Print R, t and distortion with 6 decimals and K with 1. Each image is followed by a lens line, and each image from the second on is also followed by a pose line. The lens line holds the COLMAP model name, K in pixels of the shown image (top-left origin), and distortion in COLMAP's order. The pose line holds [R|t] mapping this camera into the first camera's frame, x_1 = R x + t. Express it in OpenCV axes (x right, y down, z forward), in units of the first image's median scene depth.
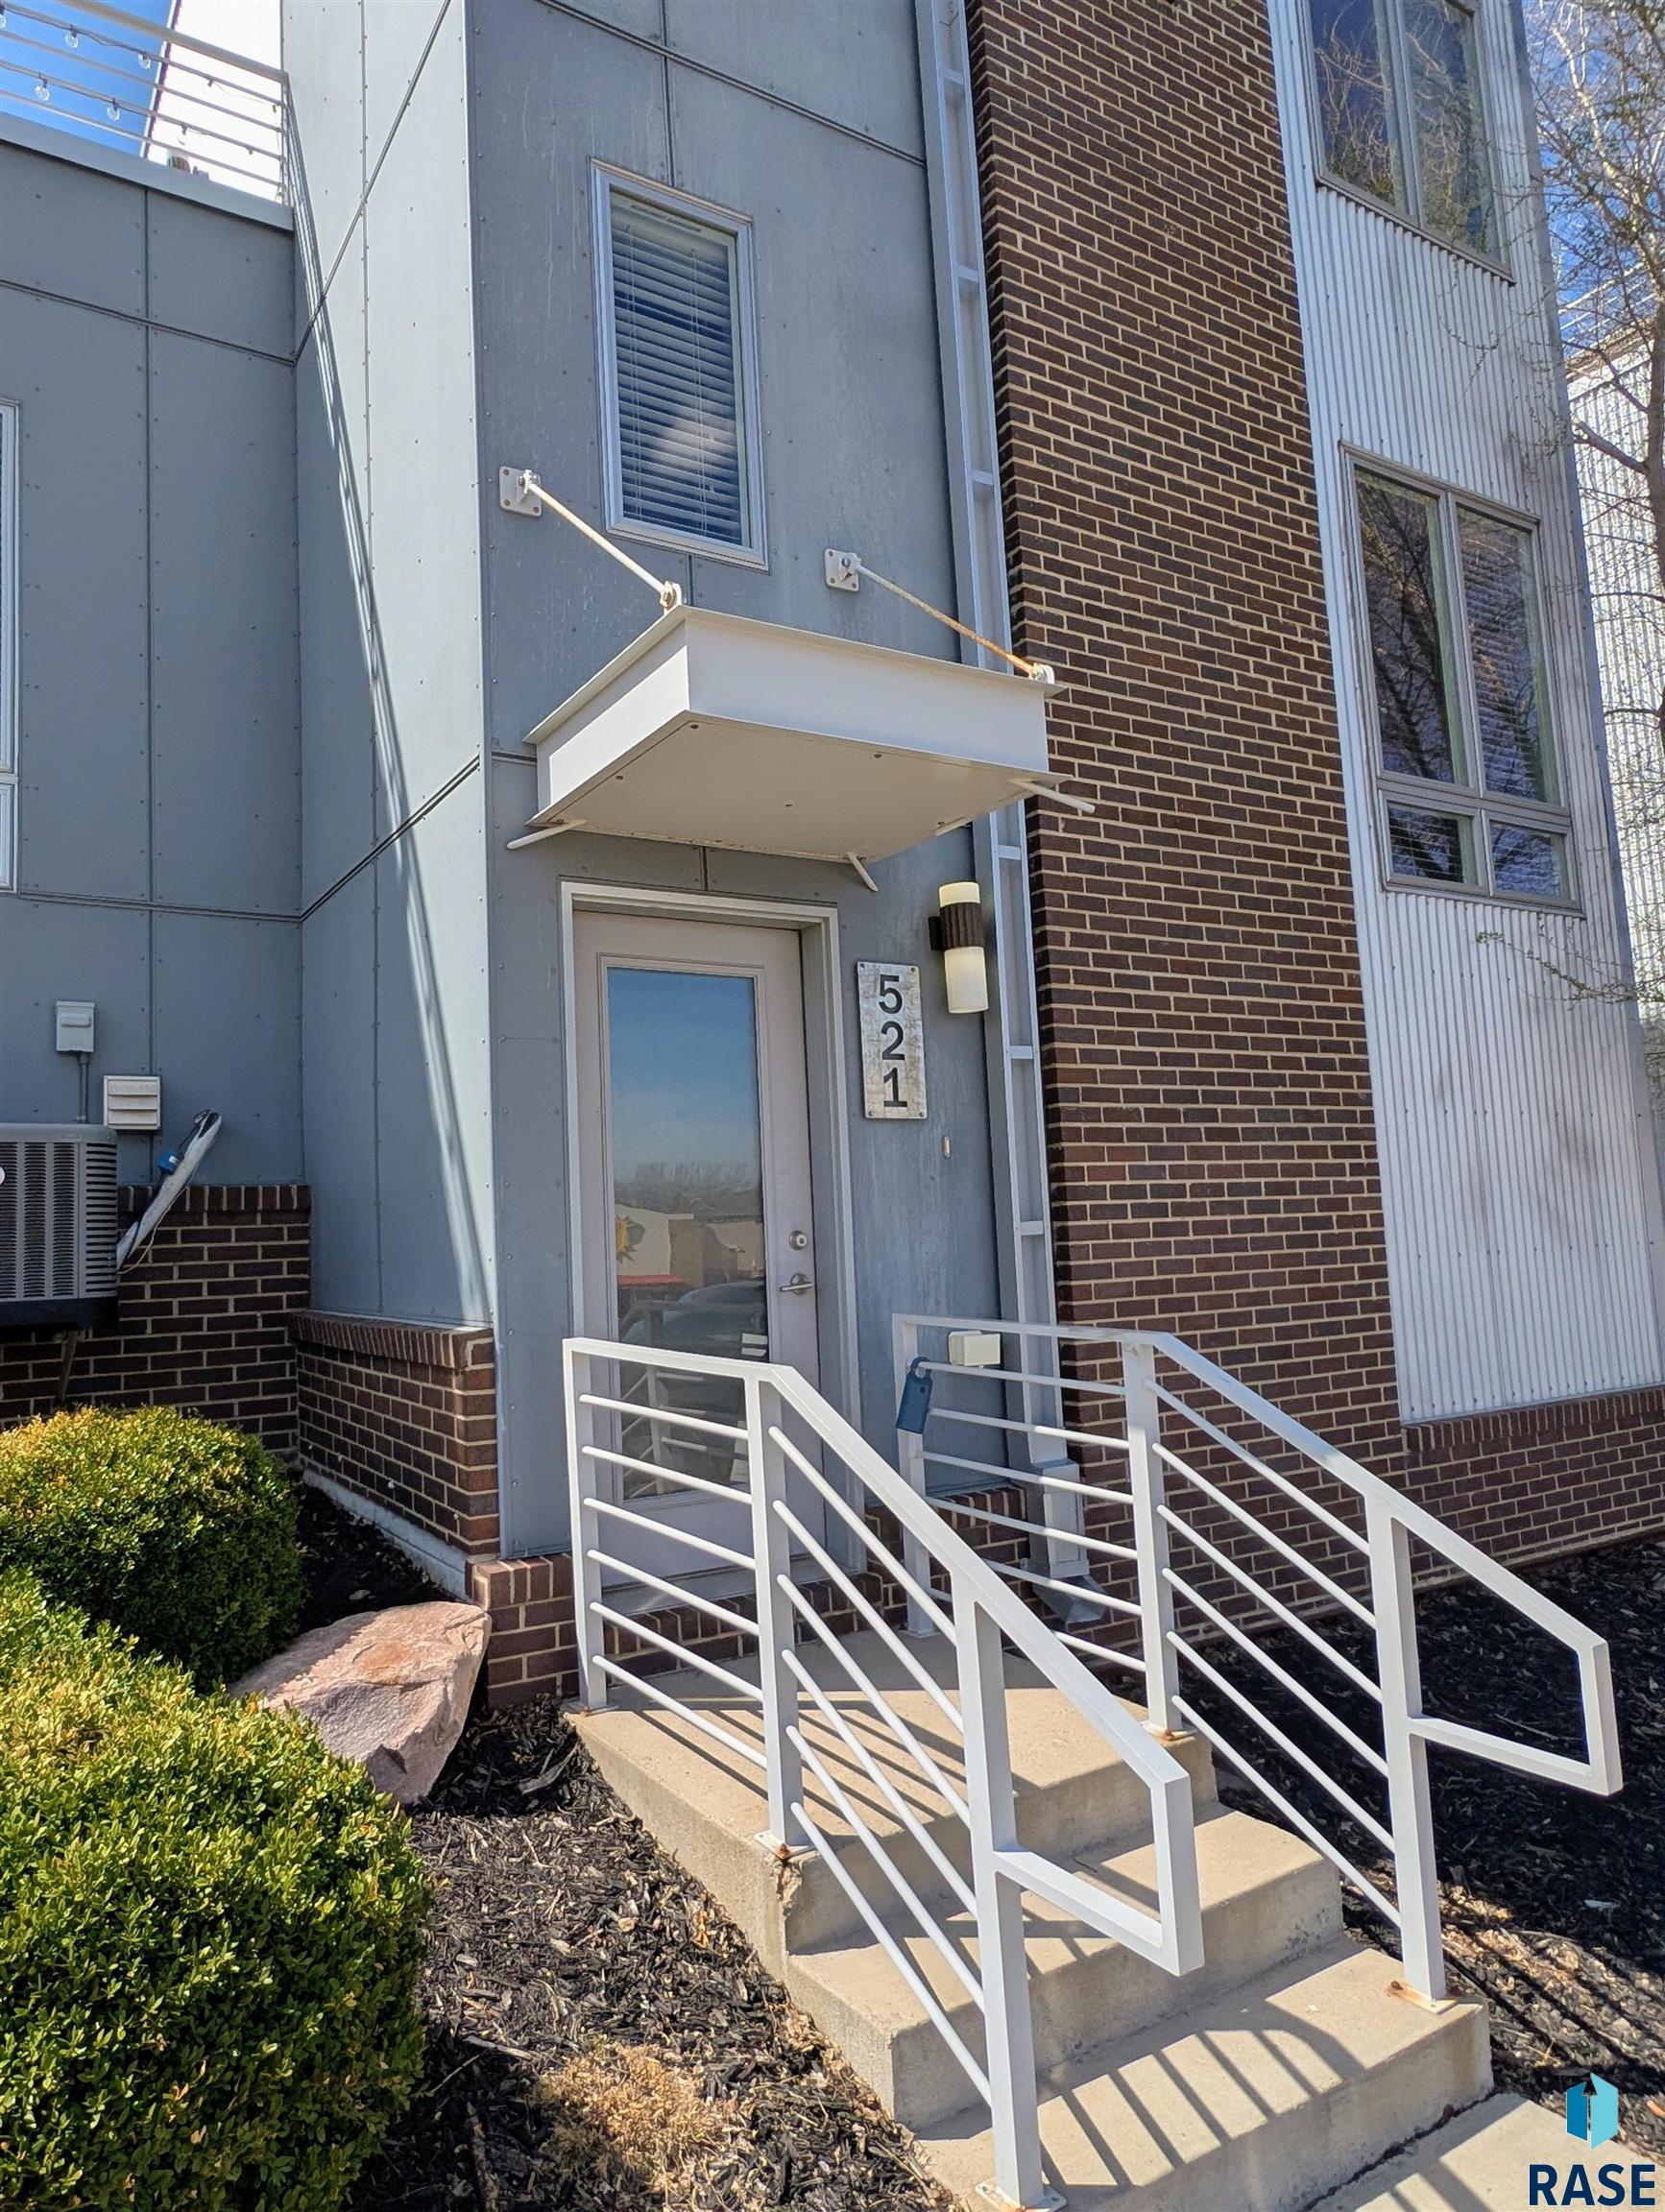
lens RADIAL K [[1281.1, 0, 681.0], [0, 1281.1, 1100.4], [0, 0, 1]] dist [0.001883, -0.001223]
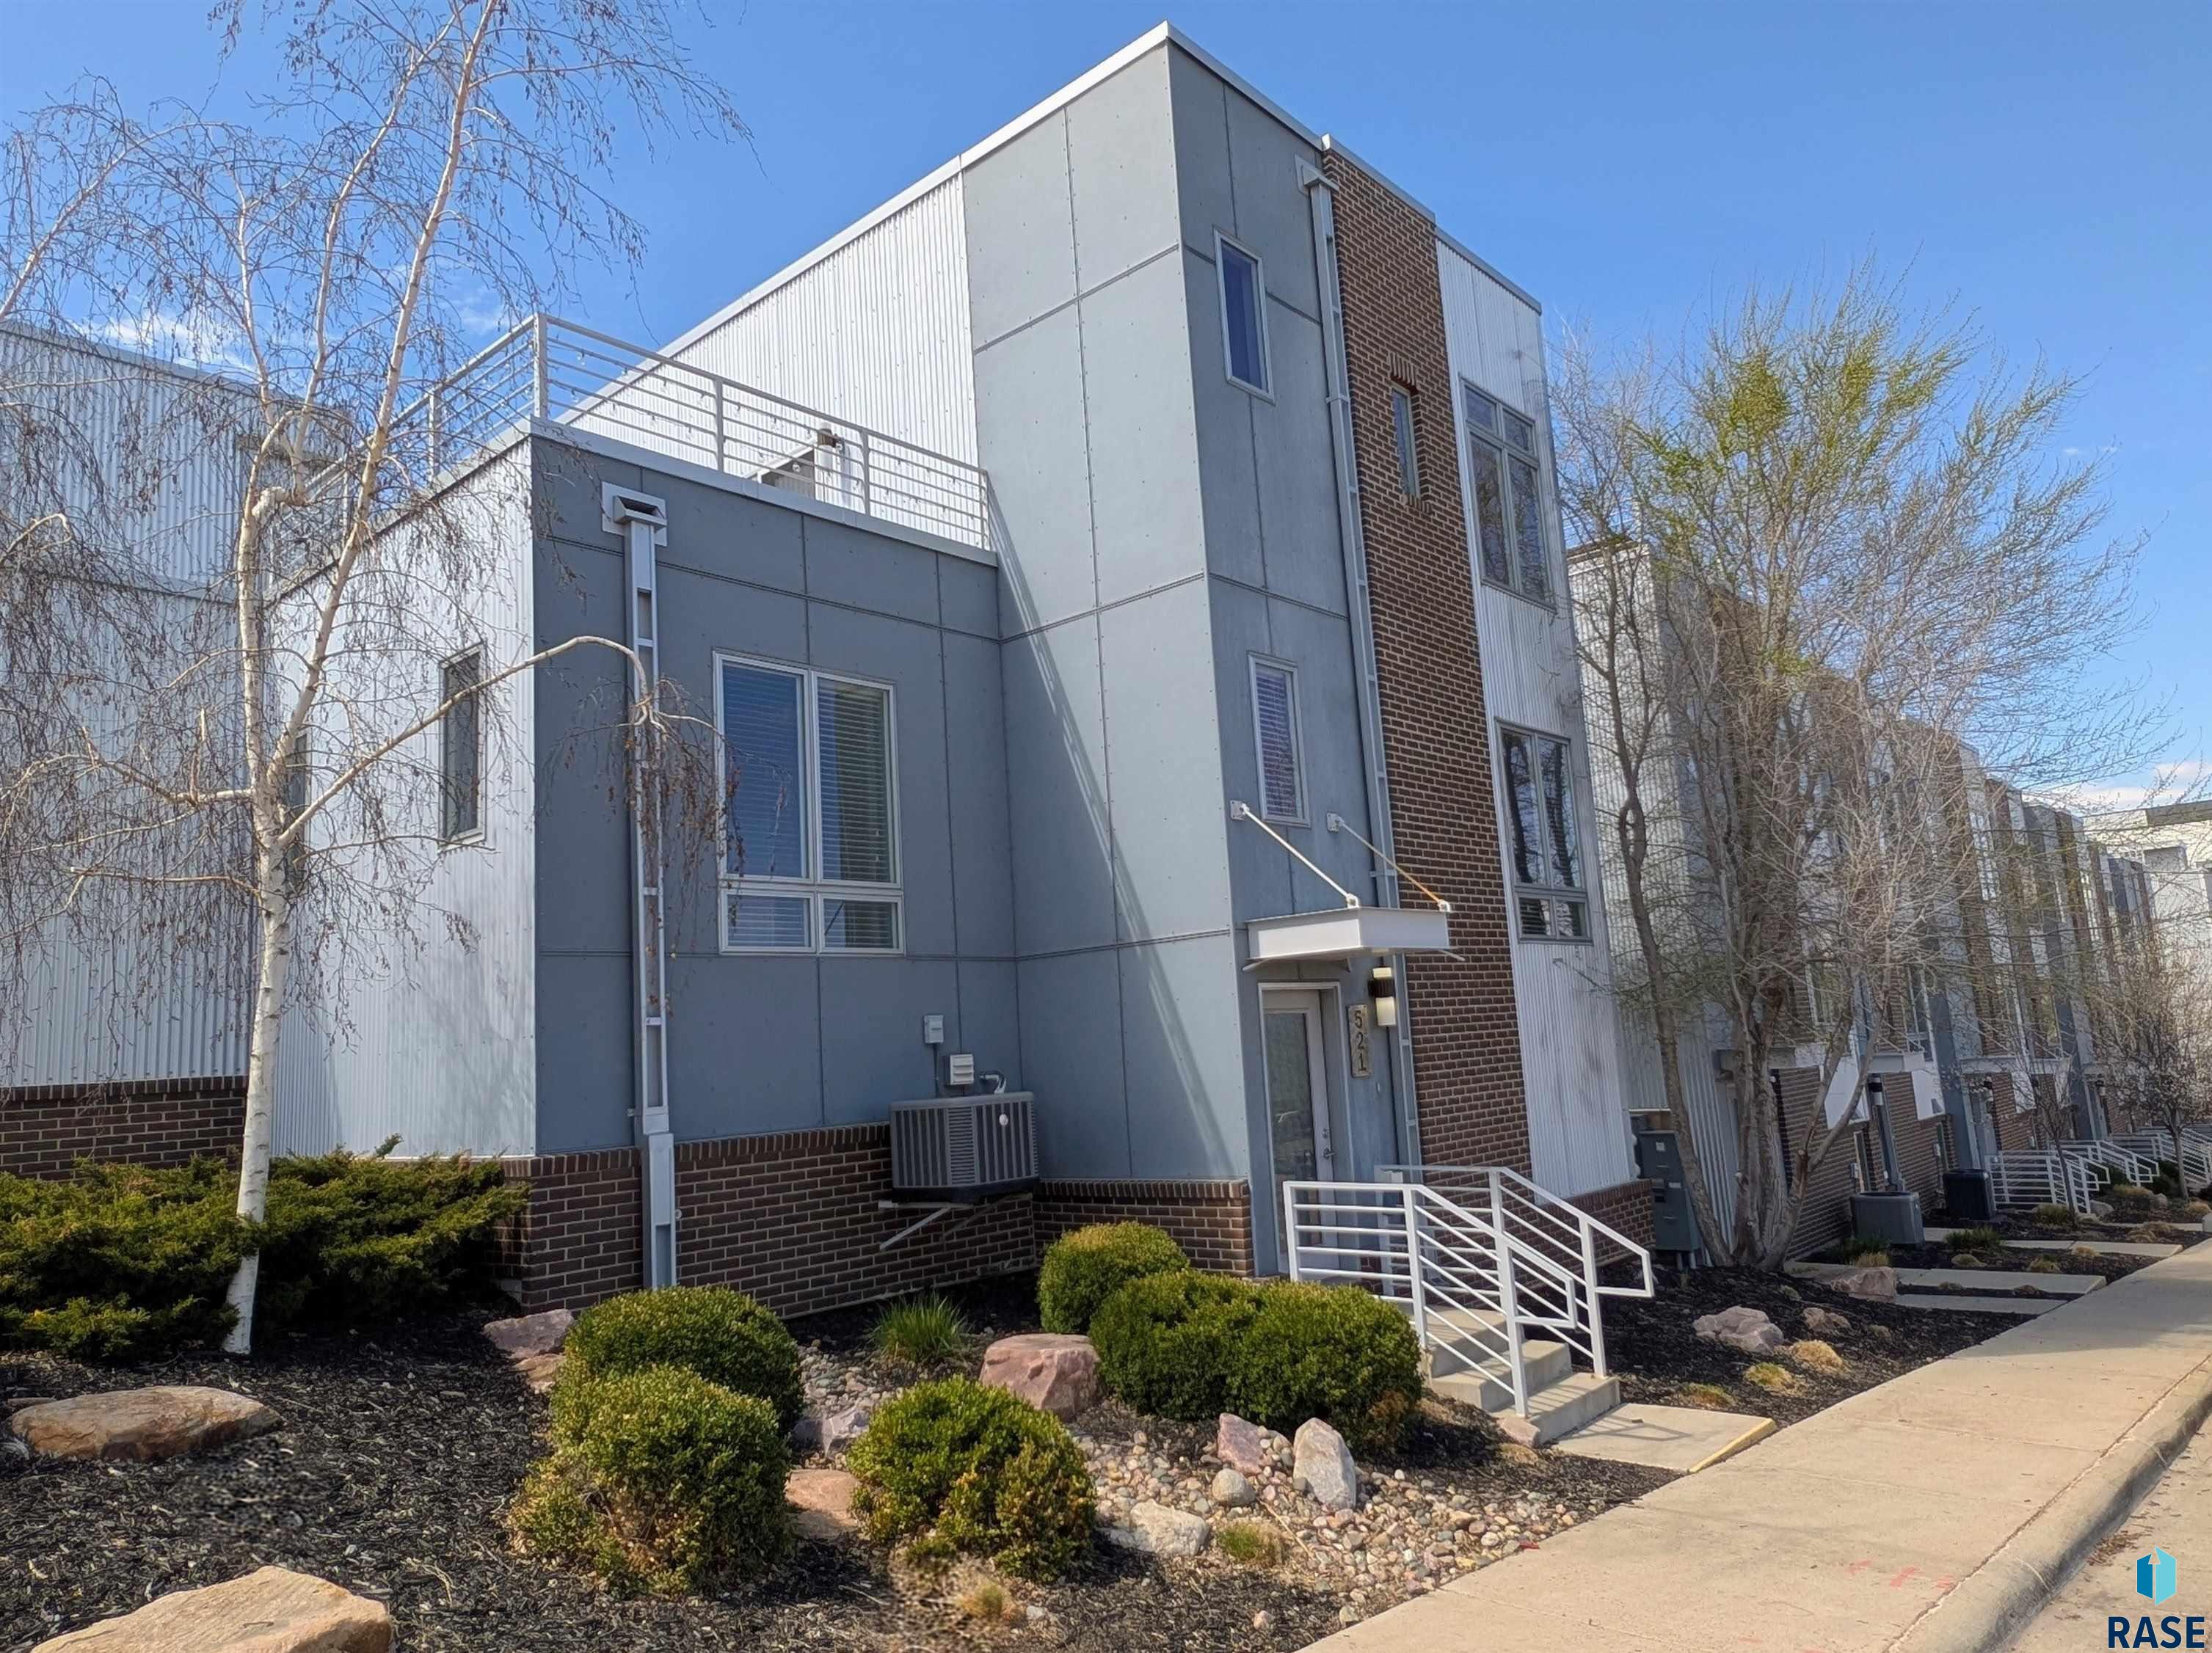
lens RADIAL K [[1450.4, 0, 1106.0], [0, 1450.4, 826.5], [0, 0, 1]] dist [-0.002791, -0.000639]
pose [[0.938362, 0.029468, 0.344395, -1.106335], [-0.007603, 0.997878, -0.064668, -0.246878], [-0.345569, 0.058064, 0.936595, -1.205836]]
